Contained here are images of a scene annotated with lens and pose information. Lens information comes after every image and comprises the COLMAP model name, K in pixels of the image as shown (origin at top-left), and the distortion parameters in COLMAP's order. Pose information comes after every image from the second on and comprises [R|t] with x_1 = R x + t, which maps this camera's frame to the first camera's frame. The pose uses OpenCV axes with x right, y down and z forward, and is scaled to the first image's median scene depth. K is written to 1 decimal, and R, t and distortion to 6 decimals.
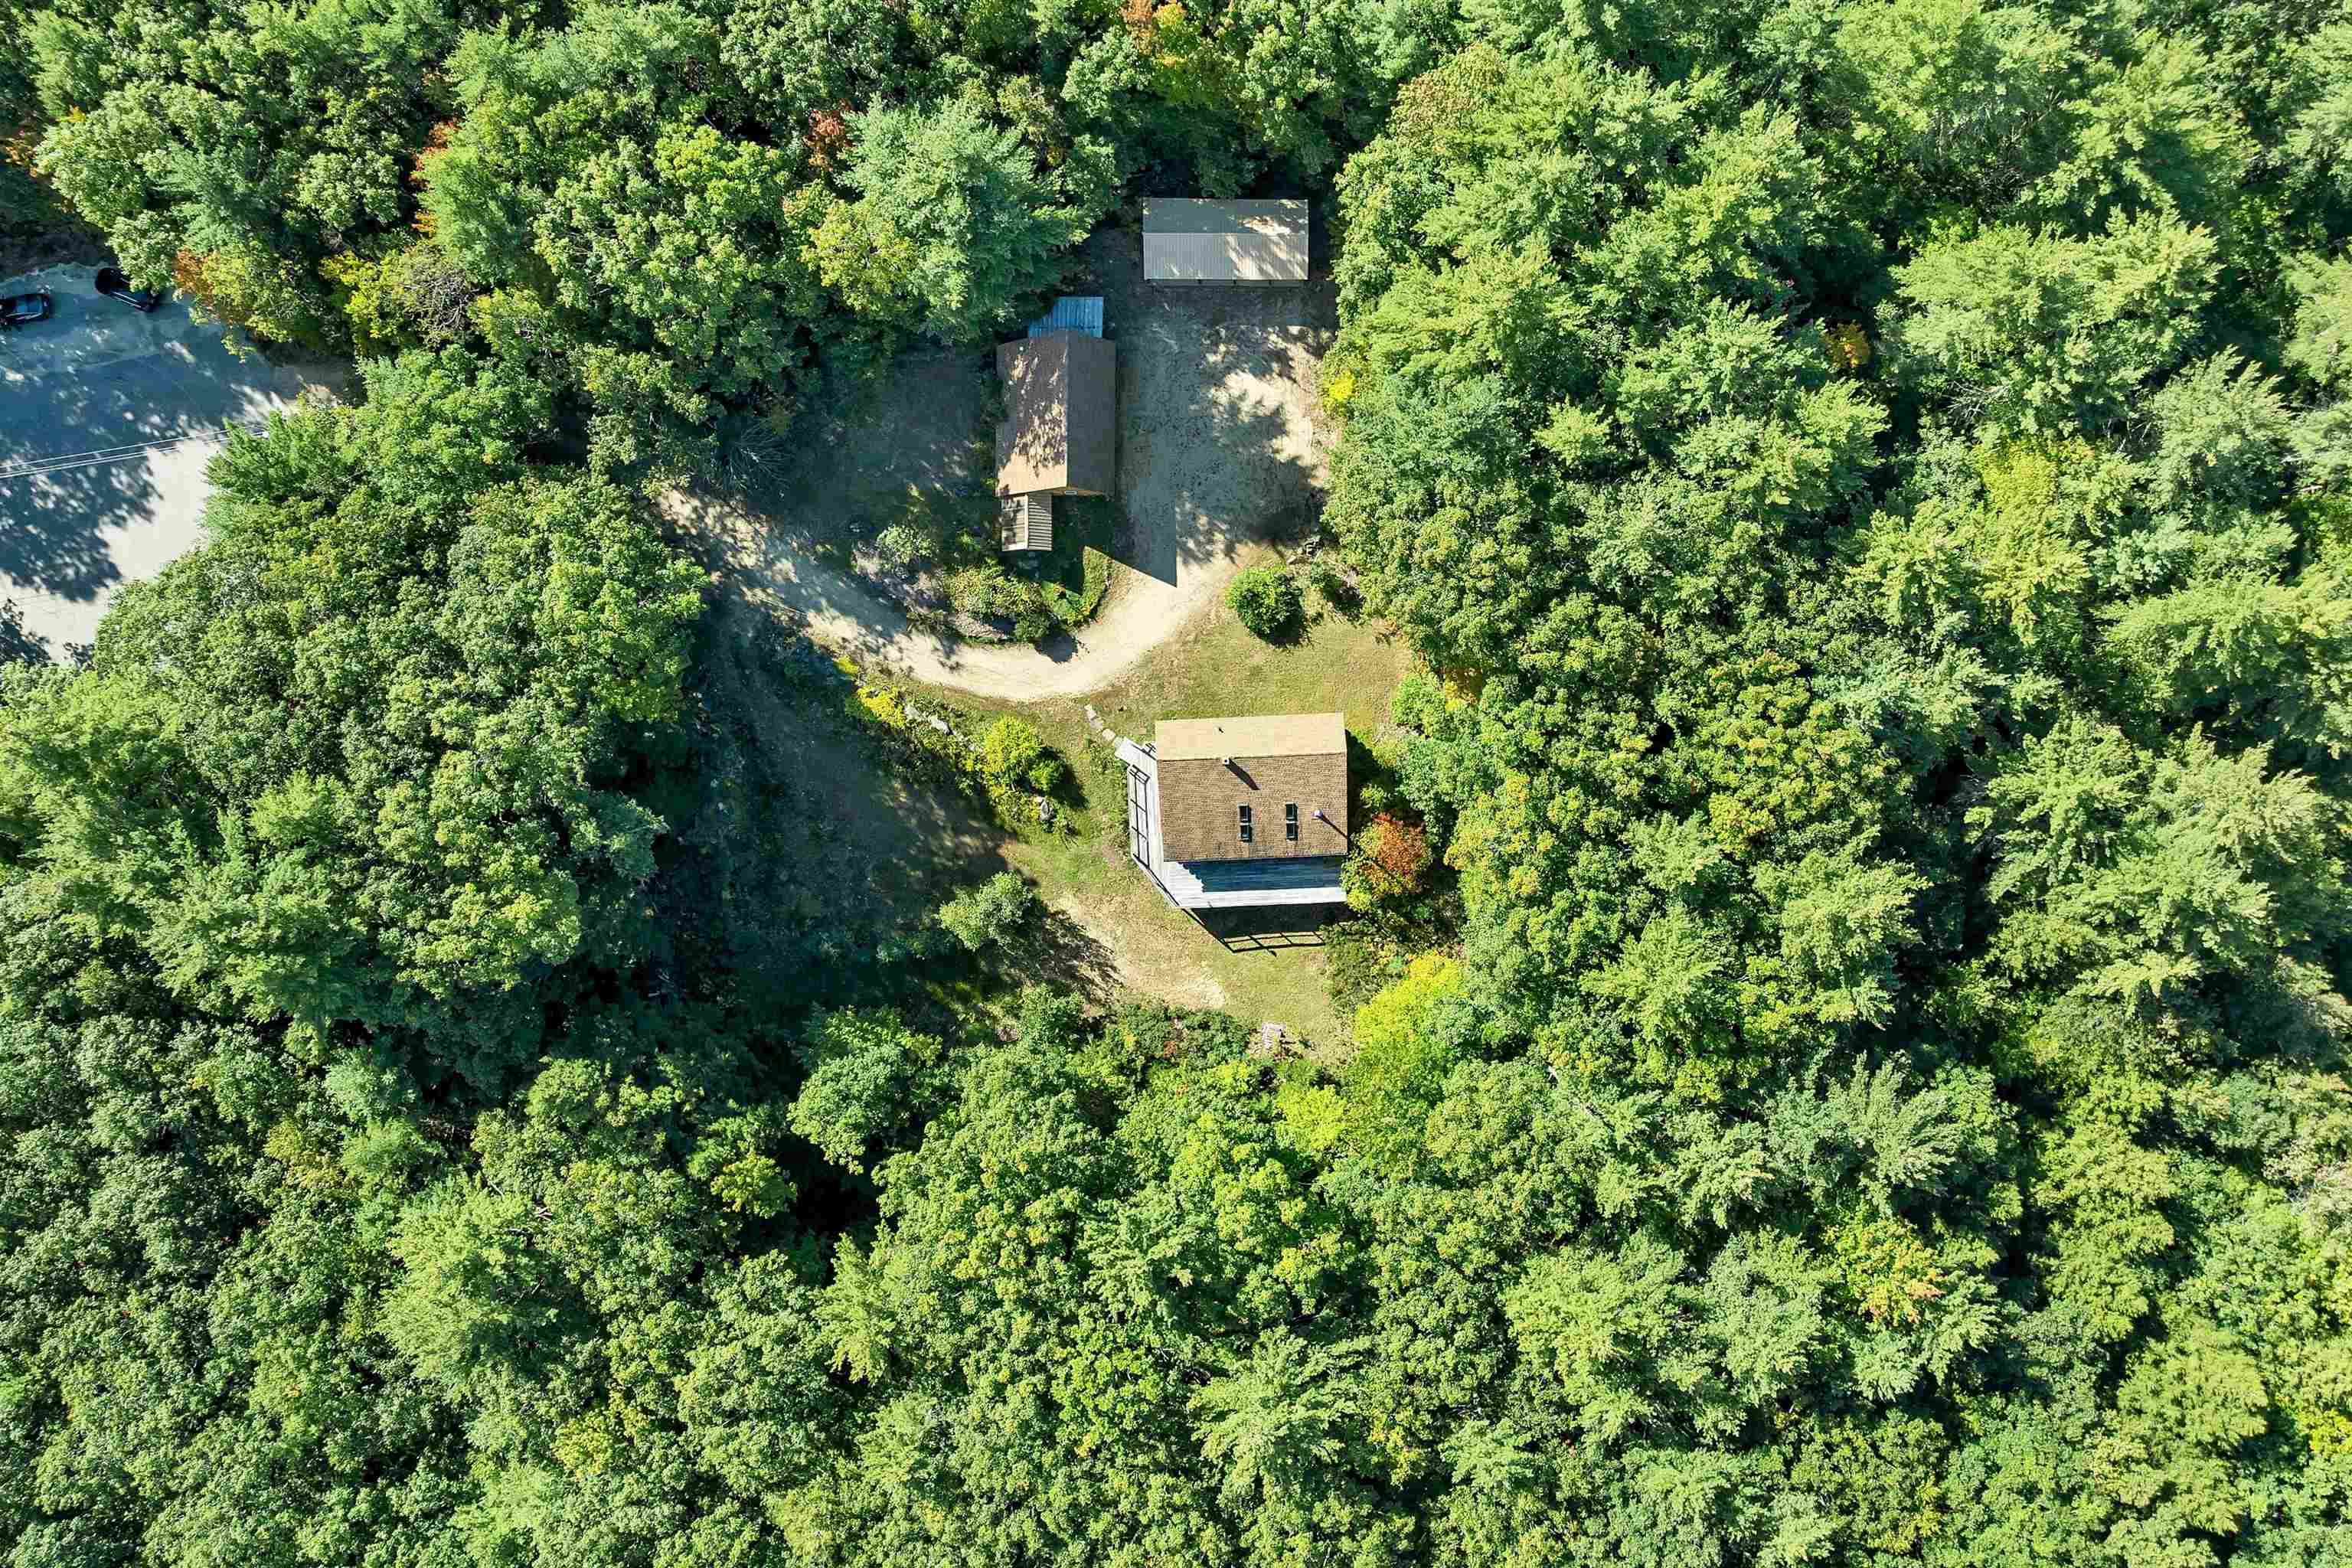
lens RADIAL K [[1787.1, 0, 1165.2], [0, 1787.1, 779.5], [0, 0, 1]] dist [-0.039029, -0.001891]
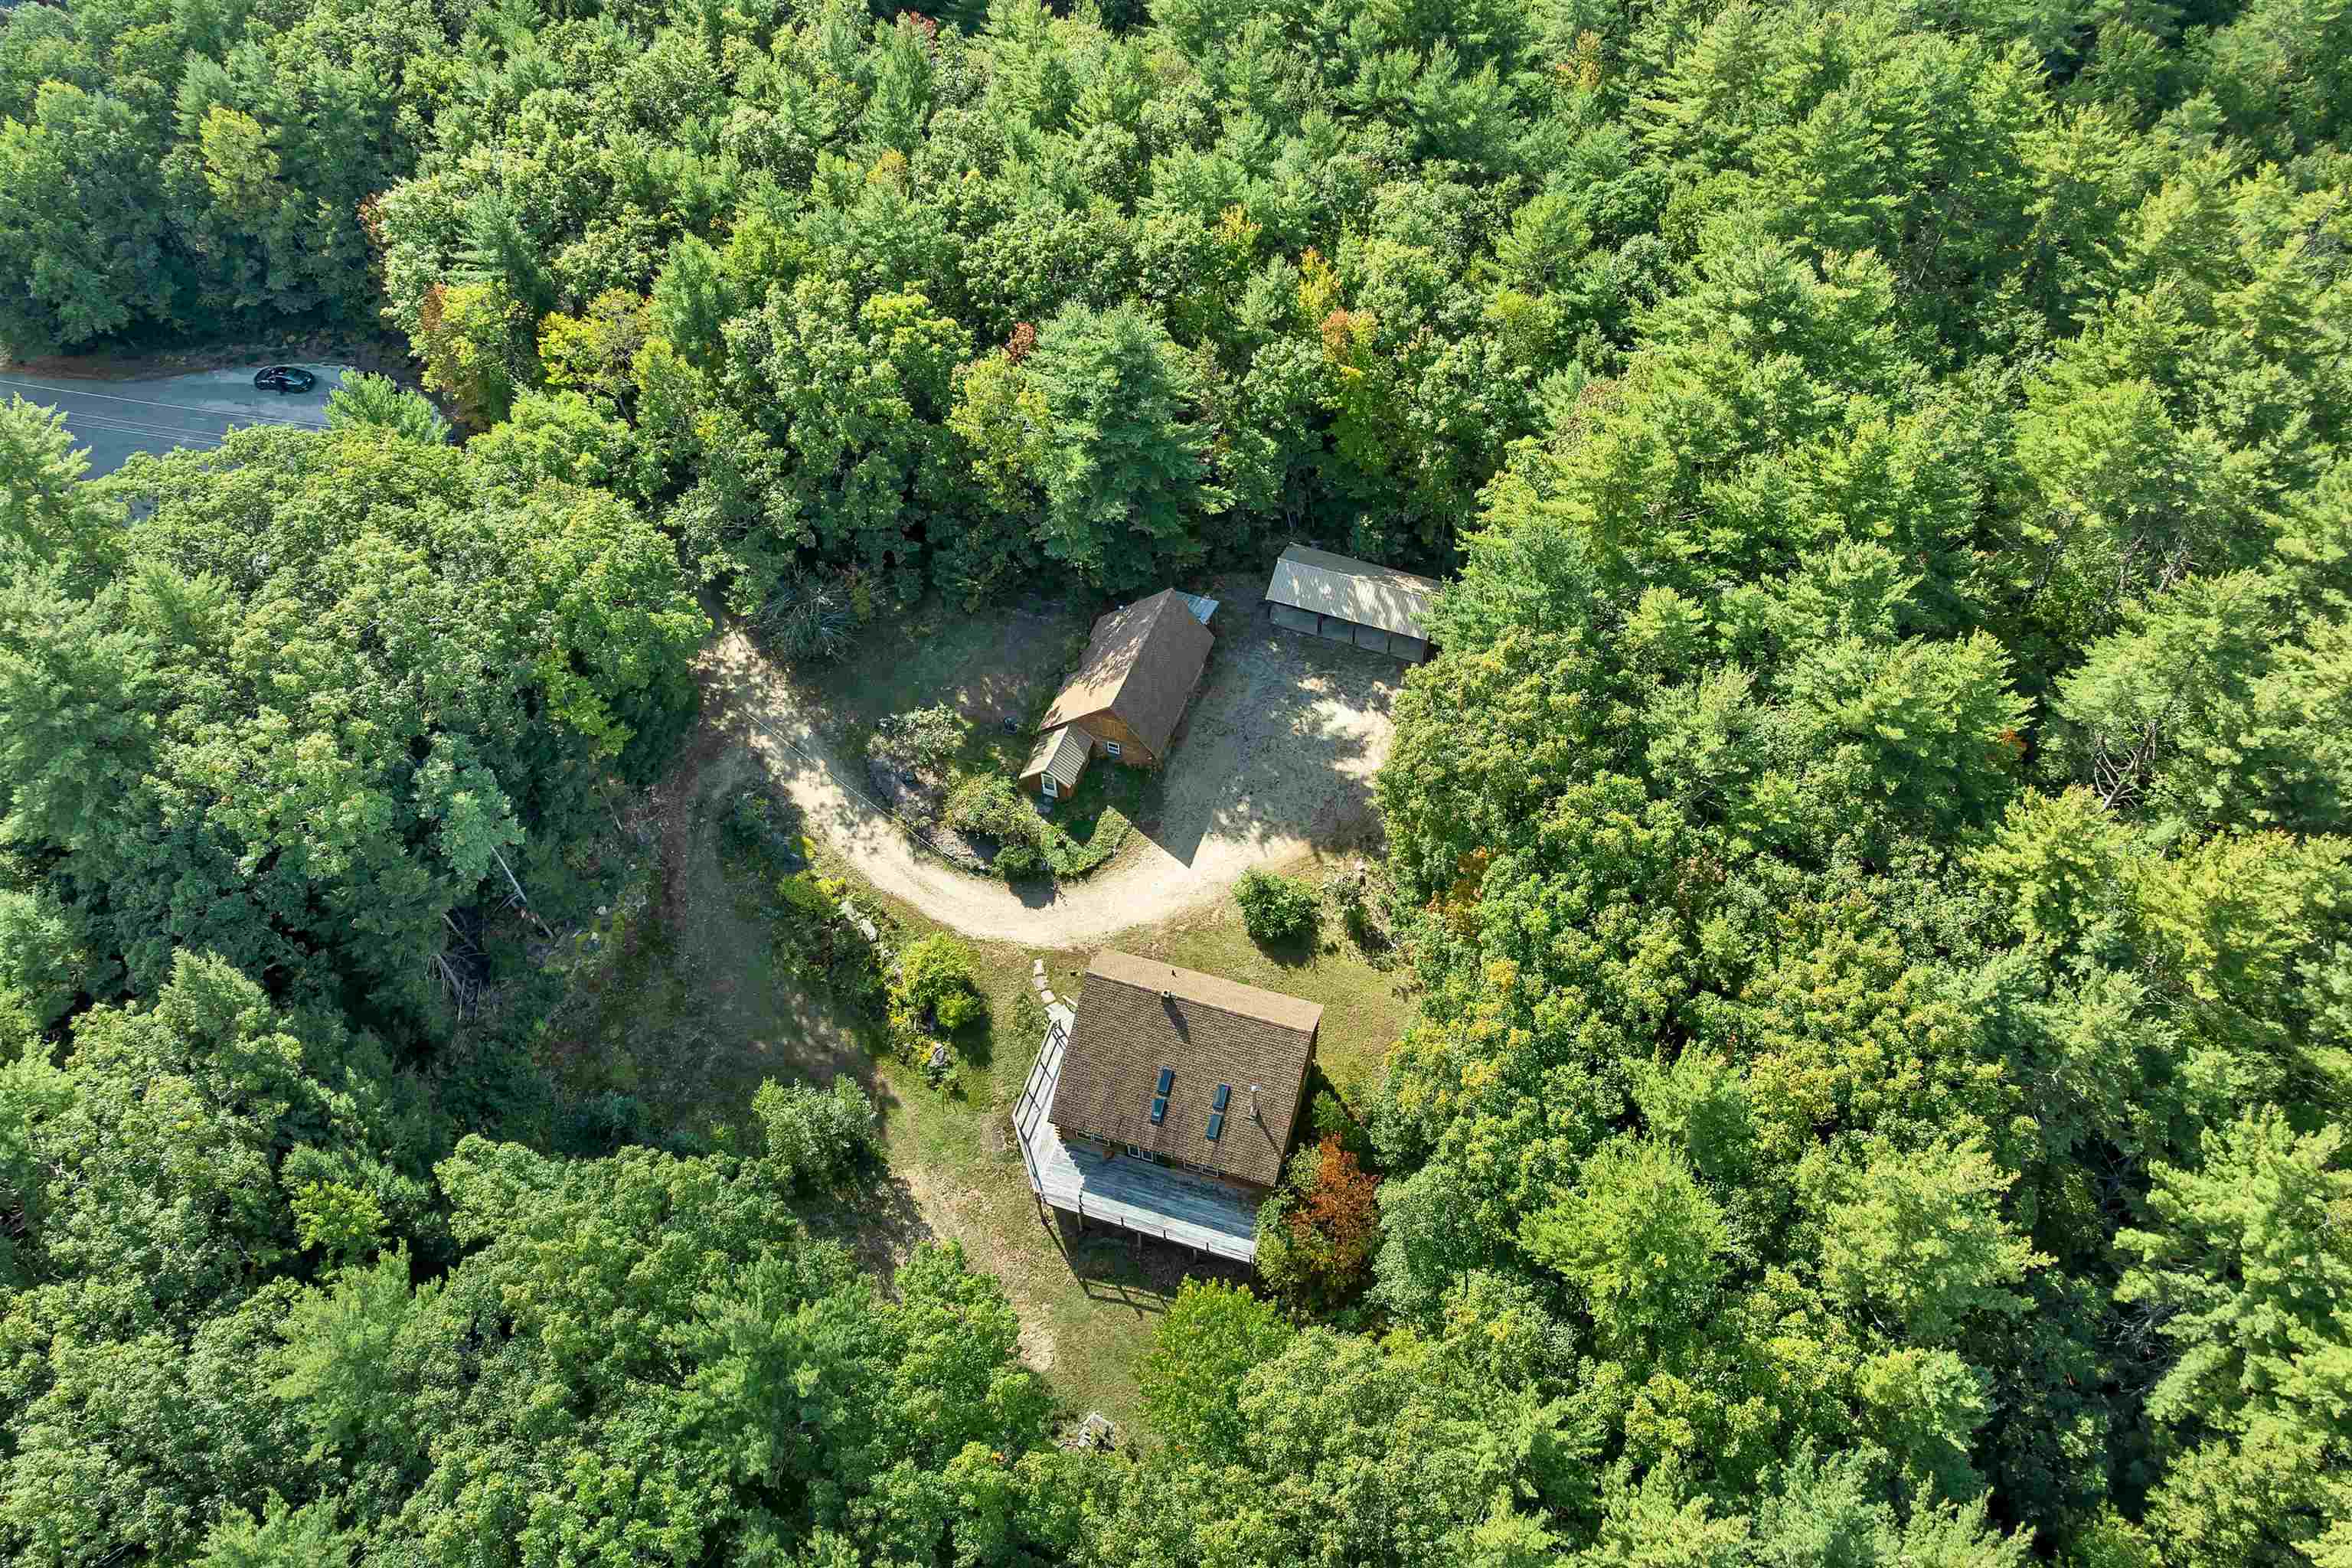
lens RADIAL K [[1787.1, 0, 1187.7], [0, 1787.1, 782.4], [0, 0, 1]] dist [-0.039029, -0.001891]
pose [[0.936266, 0.280211, -0.211869, 0.182159], [-0.351080, 0.725366, -0.592104, 0.382624], [-0.012232, 0.628750, 0.777511, 0.310117]]
